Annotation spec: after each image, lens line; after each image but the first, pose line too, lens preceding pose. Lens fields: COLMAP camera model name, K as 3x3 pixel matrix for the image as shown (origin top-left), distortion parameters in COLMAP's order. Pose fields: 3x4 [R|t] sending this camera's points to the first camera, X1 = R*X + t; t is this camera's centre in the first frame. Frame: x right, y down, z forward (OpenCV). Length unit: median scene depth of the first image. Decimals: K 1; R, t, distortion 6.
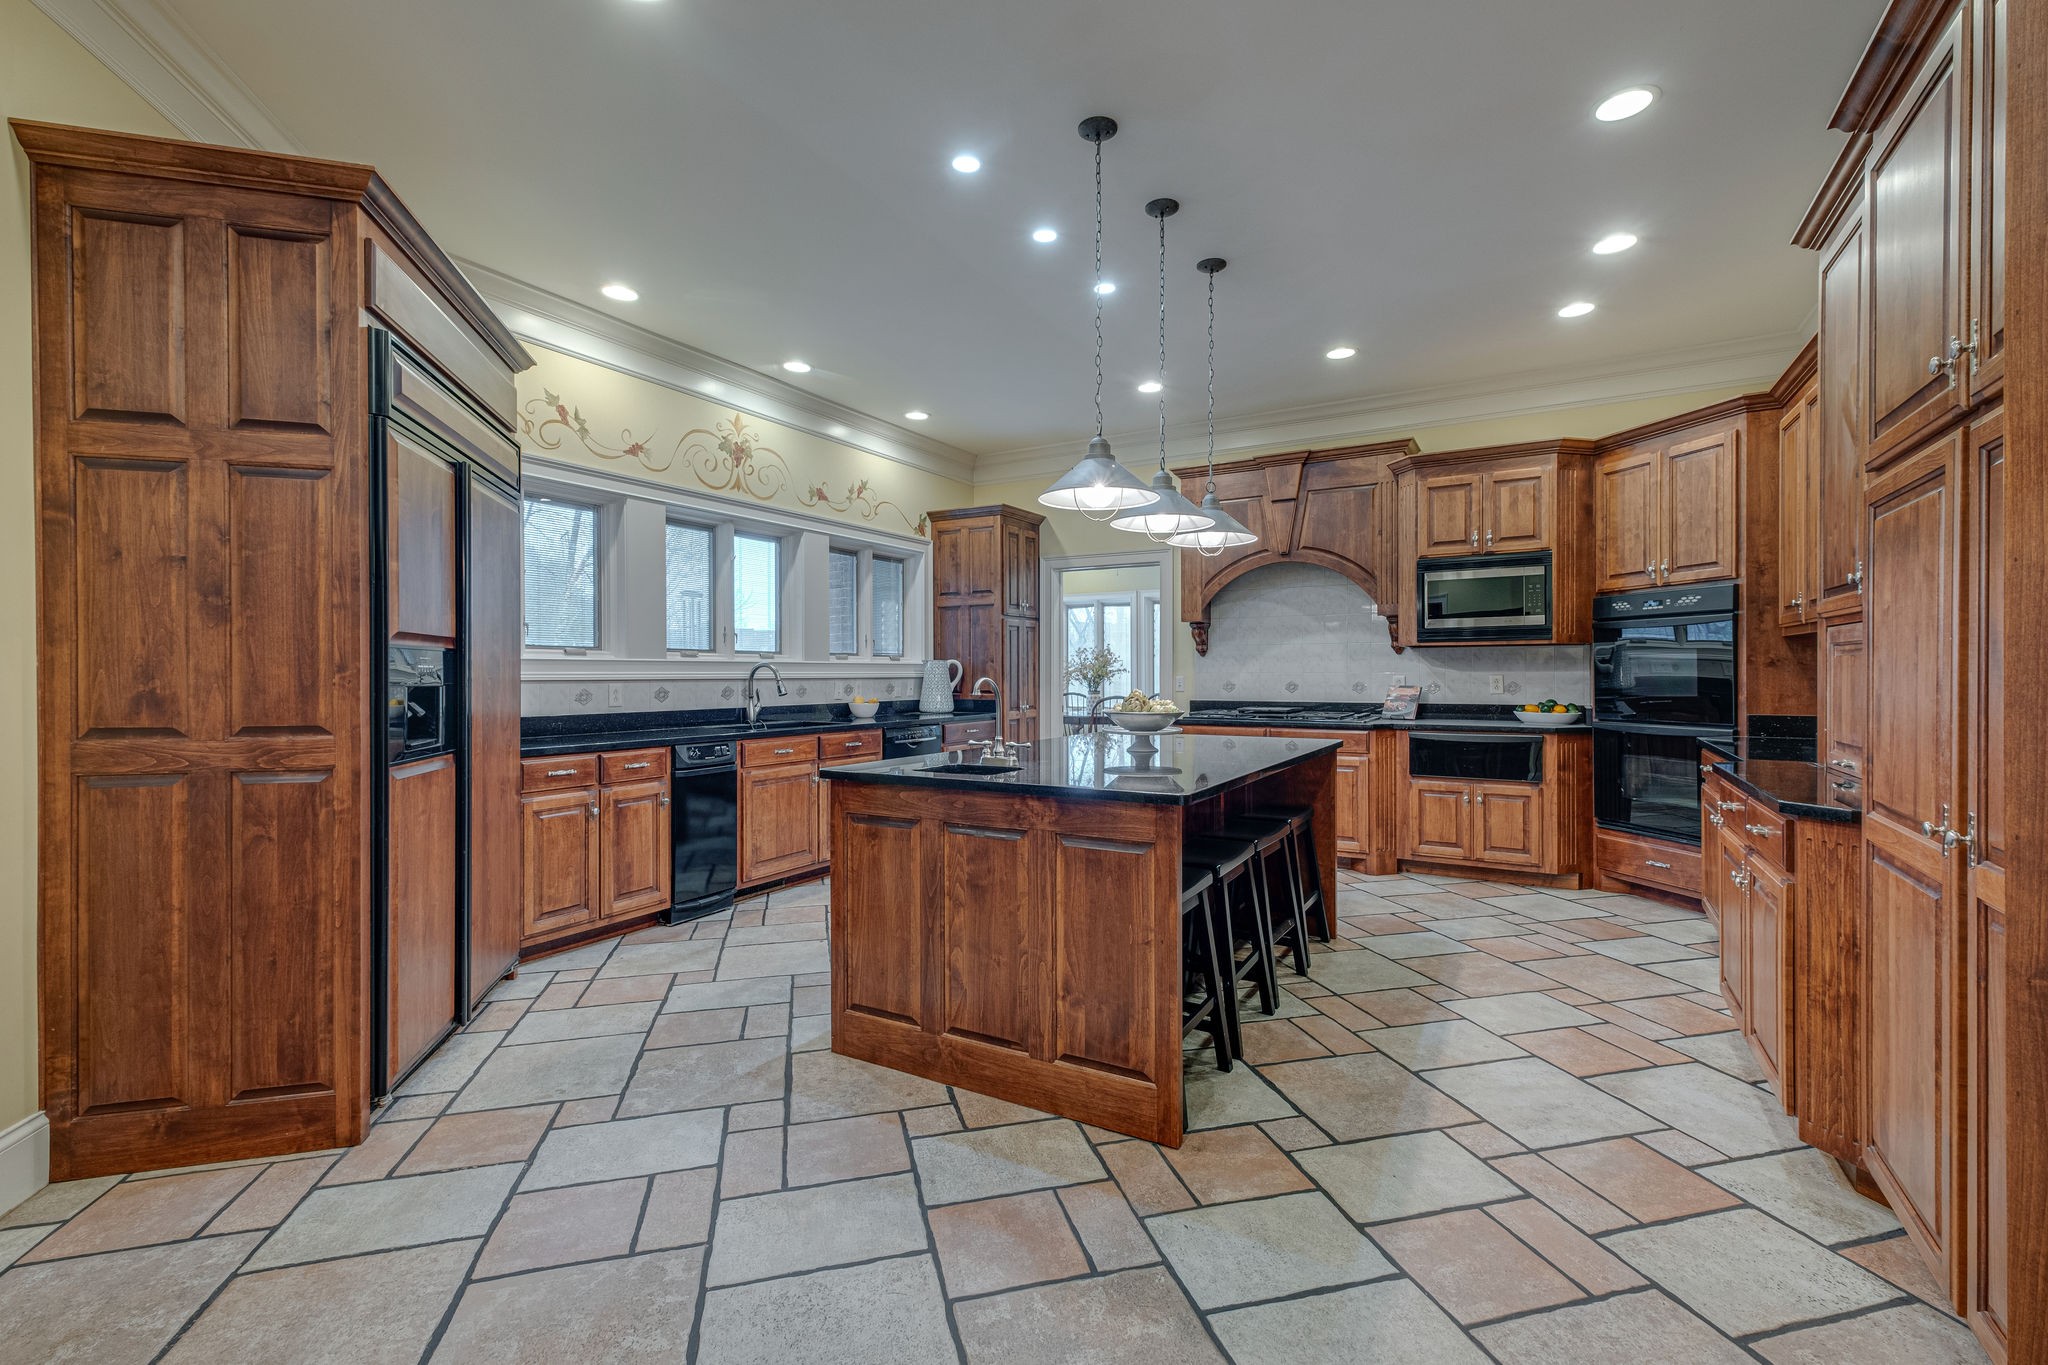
lens RADIAL K [[892.1, 0, 1031.6], [0, 892.1, 674.6], [0, 0, 1]] dist [0.003177, -0.000987]
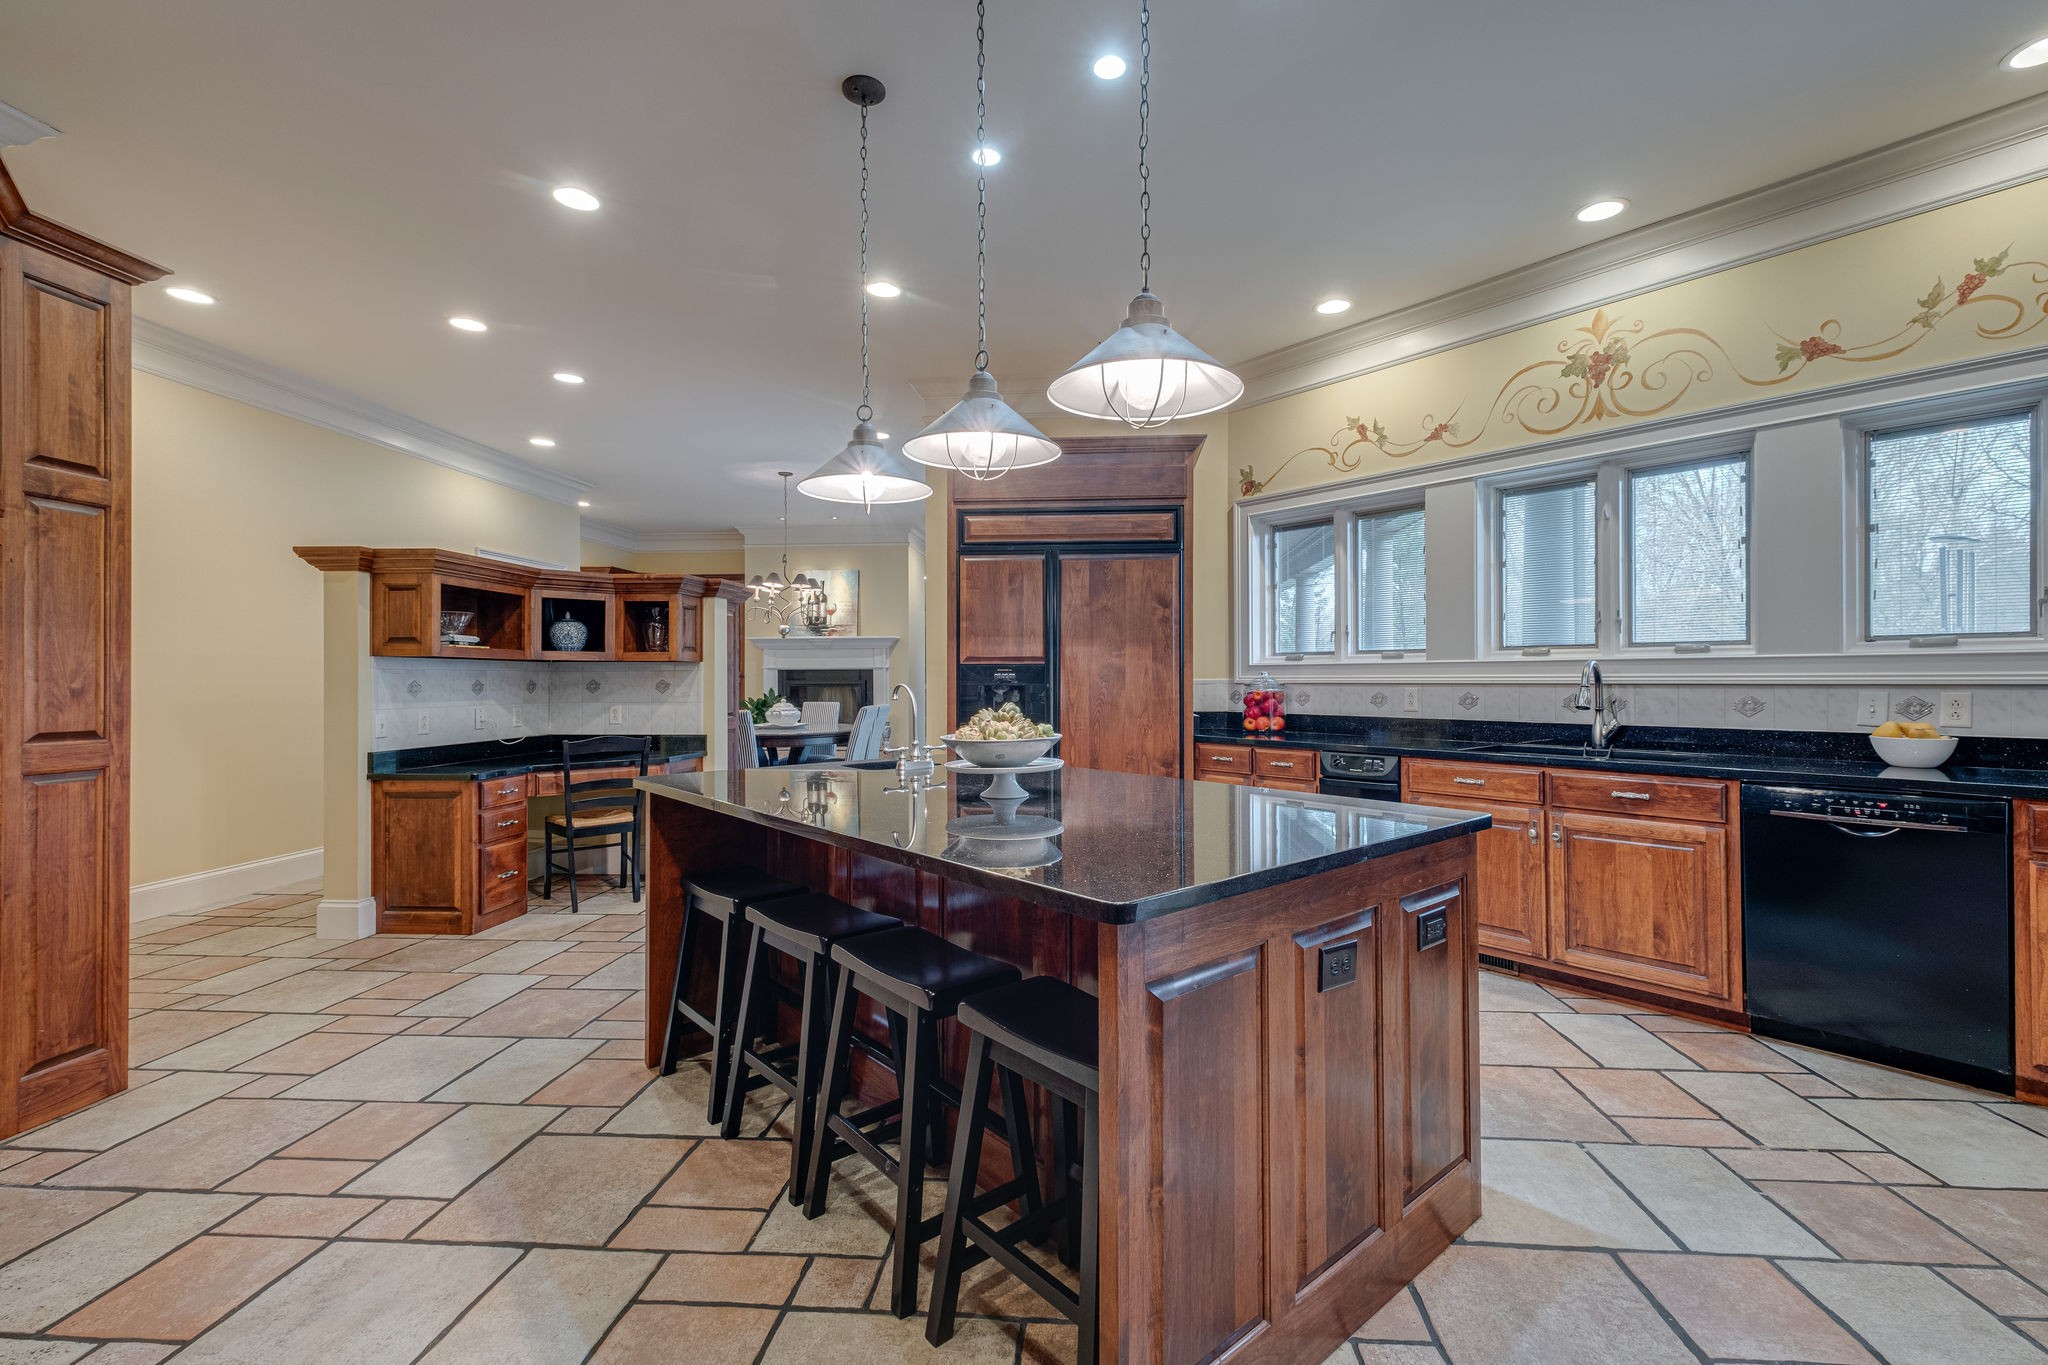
lens RADIAL K [[892.1, 0, 1055.6], [0, 892.1, 676.7], [0, 0, 1]] dist [0.003177, -0.000987]
pose [[-0.327194, 0.000445, -0.944957, 0.562624], [0.003641, 0.999993, -0.000790, -0.002047], [0.944950, -0.003699, -0.327193, 0.952396]]
